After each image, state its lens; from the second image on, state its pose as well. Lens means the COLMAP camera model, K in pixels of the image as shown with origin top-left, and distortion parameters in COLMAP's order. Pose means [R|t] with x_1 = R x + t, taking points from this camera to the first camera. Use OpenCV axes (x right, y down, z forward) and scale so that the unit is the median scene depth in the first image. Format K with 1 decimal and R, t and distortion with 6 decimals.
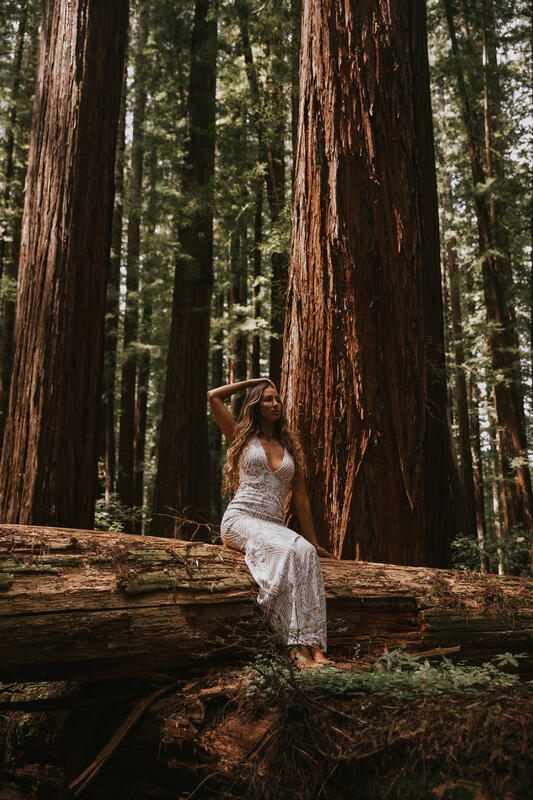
lens RADIAL K [[843.0, 0, 266.5], [0, 843.0, 402.1], [0, 0, 1]] dist [0.007271, 0.100965]
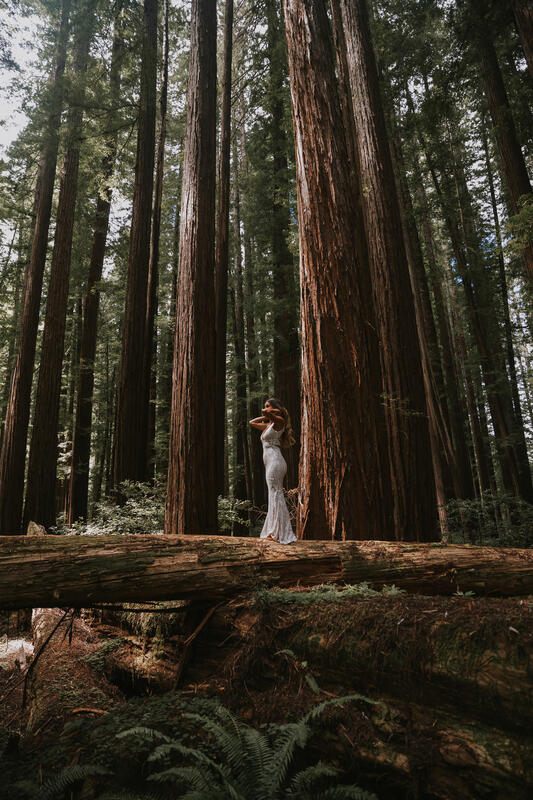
lens RADIAL K [[543.0, 0, 266.7], [0, 543.0, 401.3], [0, 0, 1]] dist [-0.106900, 0.080823]
pose [[0.984493, -0.089635, -0.150792, 0.142951], [0.085552, 0.995775, -0.033358, -0.080178], [0.153145, 0.019940, 0.988003, -0.235024]]
